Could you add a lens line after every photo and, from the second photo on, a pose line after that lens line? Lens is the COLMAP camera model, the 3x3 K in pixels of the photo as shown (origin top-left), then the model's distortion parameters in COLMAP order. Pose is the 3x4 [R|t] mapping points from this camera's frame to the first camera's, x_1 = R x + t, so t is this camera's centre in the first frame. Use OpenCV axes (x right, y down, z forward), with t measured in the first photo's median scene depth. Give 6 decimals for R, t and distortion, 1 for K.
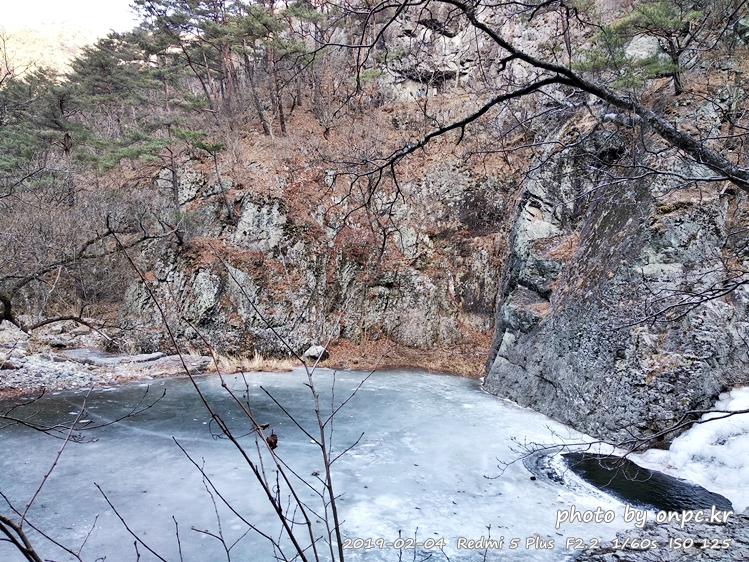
lens RADIAL K [[580.1, 0, 377.9], [0, 580.1, 283.3], [0, 0, 1]] dist [0.029887, -0.012372]
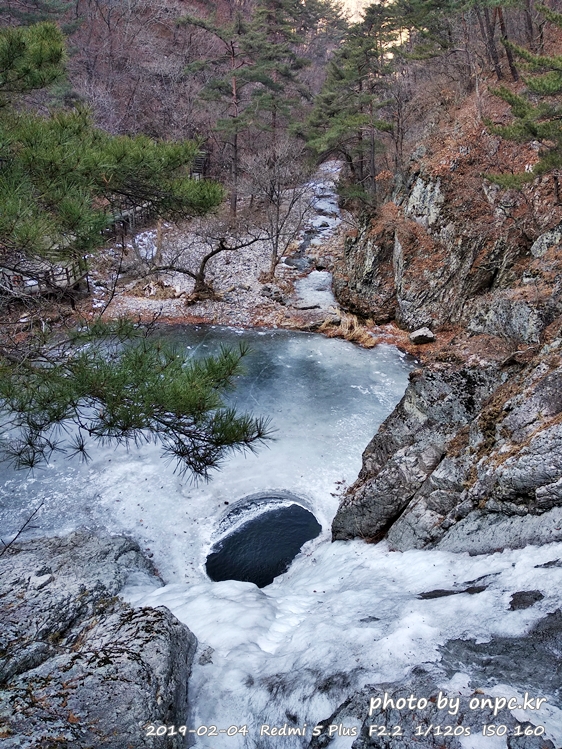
lens RADIAL K [[580.1, 0, 280.1], [0, 580.1, 374.1], [0, 0, 1]] dist [0.029887, -0.012372]
pose [[0.532336, 0.365606, -0.763512, 0.586785], [-0.003351, 0.902831, 0.429982, -0.272130], [0.846527, -0.226336, 0.481835, 0.190204]]
